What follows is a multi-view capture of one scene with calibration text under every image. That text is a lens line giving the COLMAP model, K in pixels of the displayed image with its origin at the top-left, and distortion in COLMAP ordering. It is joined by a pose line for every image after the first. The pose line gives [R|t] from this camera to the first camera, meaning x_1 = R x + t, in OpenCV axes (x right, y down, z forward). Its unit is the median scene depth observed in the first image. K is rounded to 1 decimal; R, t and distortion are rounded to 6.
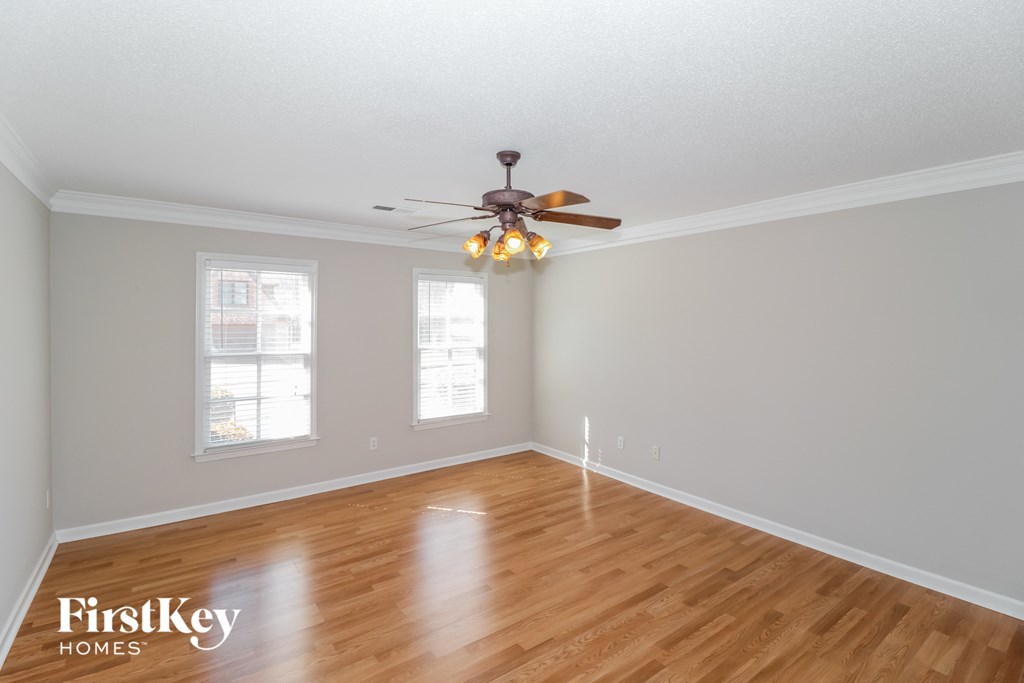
lens RADIAL K [[472.0, 0, 506.7], [0, 472.0, 320.8], [0, 0, 1]] dist [-0.010442, -0.000380]
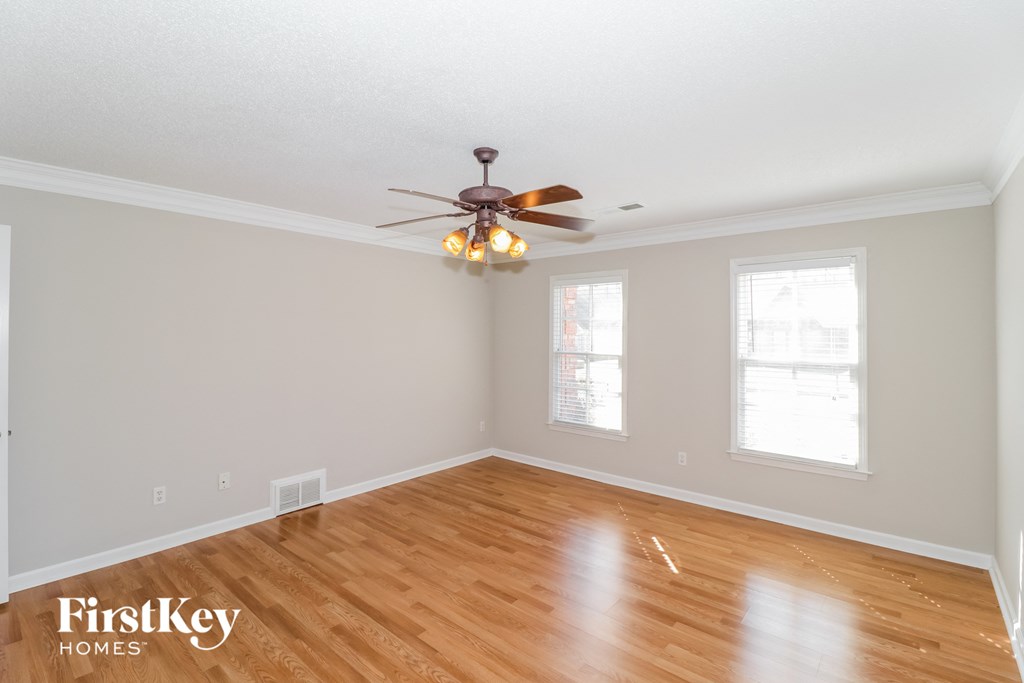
lens RADIAL K [[473.3, 0, 502.0], [0, 473.3, 327.5], [0, 0, 1]] dist [-0.004890, -0.001260]
pose [[0.227311, -0.002046, -0.973820, 0.596374], [0.003963, 0.999991, -0.001176, 0.006685], [0.973814, -0.003592, 0.227317, 0.505963]]
